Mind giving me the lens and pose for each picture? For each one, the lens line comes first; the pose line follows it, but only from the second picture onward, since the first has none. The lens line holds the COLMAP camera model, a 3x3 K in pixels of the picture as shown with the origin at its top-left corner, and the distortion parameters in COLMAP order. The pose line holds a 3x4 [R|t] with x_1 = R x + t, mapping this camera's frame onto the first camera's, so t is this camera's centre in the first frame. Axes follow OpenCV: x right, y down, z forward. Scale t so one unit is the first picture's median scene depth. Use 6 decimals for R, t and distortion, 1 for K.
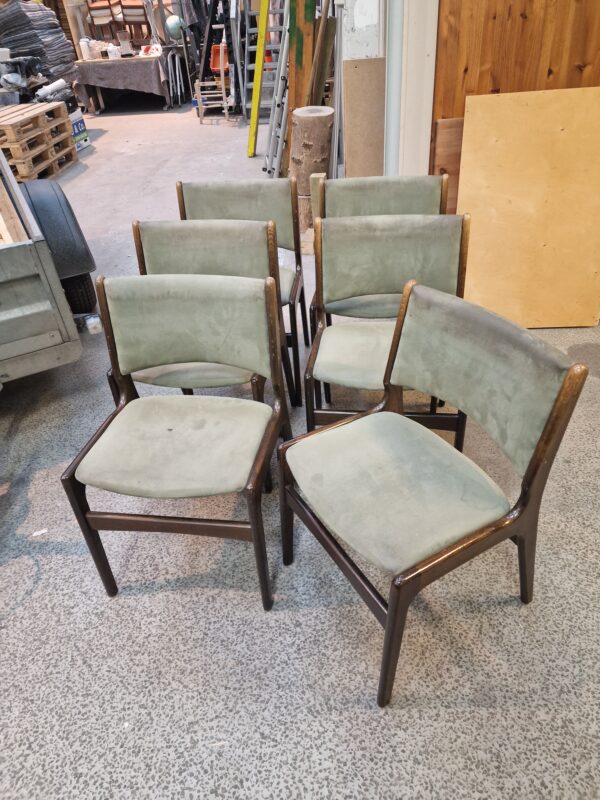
lens RADIAL K [[536.9, 0, 302.8], [0, 536.9, 395.1], [0, 0, 1]] dist [0.083448, -0.077143]
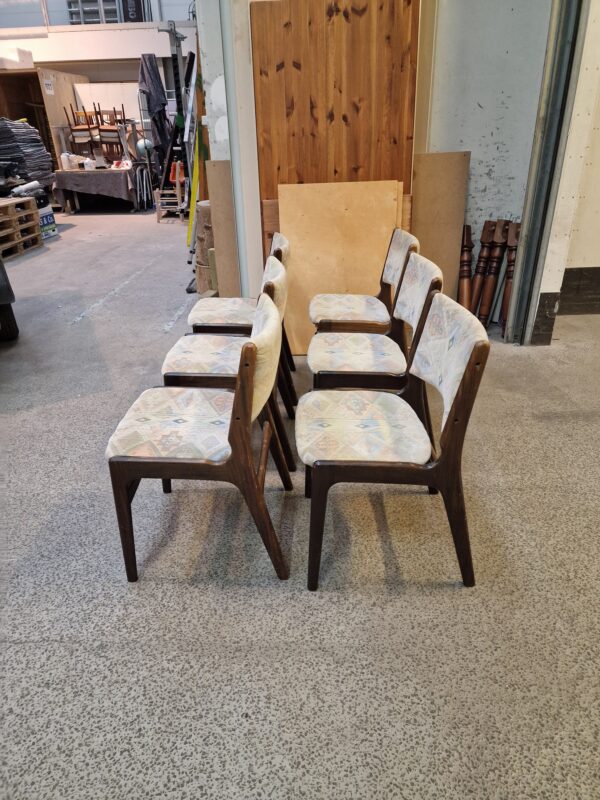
lens RADIAL K [[536.9, 0, 301.0], [0, 536.9, 403.7], [0, 0, 1]] dist [0.083448, -0.077143]
pose [[0.999328, 0.025568, 0.026249, 0.380541], [-0.020726, 0.985134, -0.170531, 0.302164], [-0.030219, 0.169872, 0.985003, -0.356522]]
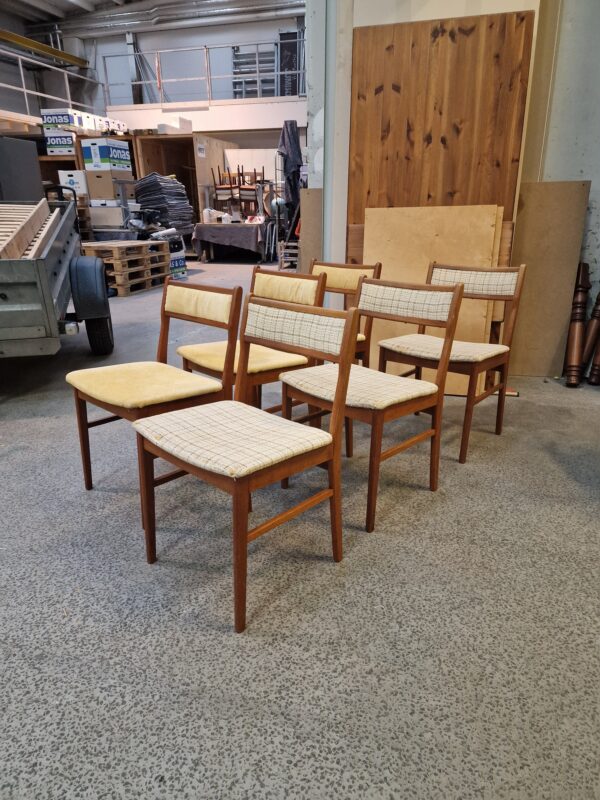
lens RADIAL K [[536.9, 0, 308.6], [0, 536.9, 404.3], [0, 0, 1]] dist [0.083448, -0.077143]
pose [[0.974770, 0.124493, -0.185271, 0.535393], [-0.170958, 0.950063, -0.261065, 0.342898], [0.143519, 0.286151, 0.947375, -0.193318]]
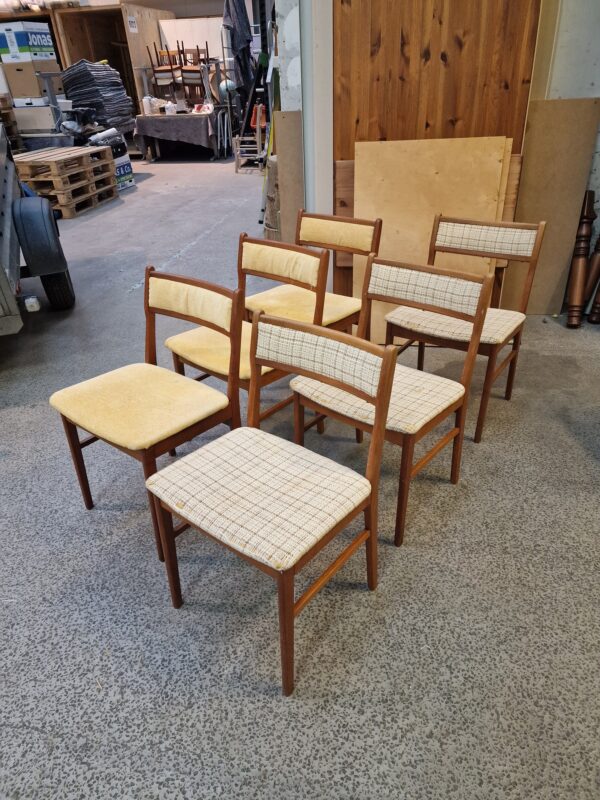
lens RADIAL K [[536.9, 0, 305.5], [0, 536.9, 398.3], [0, 0, 1]] dist [0.083448, -0.077143]
pose [[0.990831, 0.087795, -0.102689, 0.410341], [-0.096345, 0.992007, -0.081487, 0.135467], [0.094714, 0.090633, 0.991370, -0.162619]]
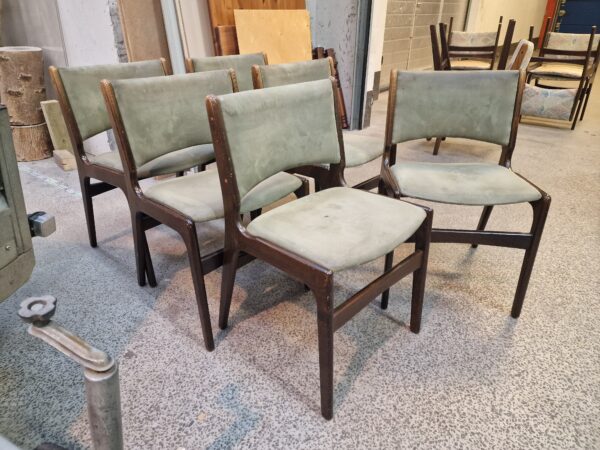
lens RADIAL K [[402.6, 0, 300.9], [0, 402.6, 218.4], [0, 0, 1]] dist [0.083448, -0.077143]
pose [[0.587277, -0.305483, 0.749524, -0.666937], [0.449707, 0.893100, 0.011640, 0.026340], [-0.672956, 0.330231, 0.661875, 0.380796]]
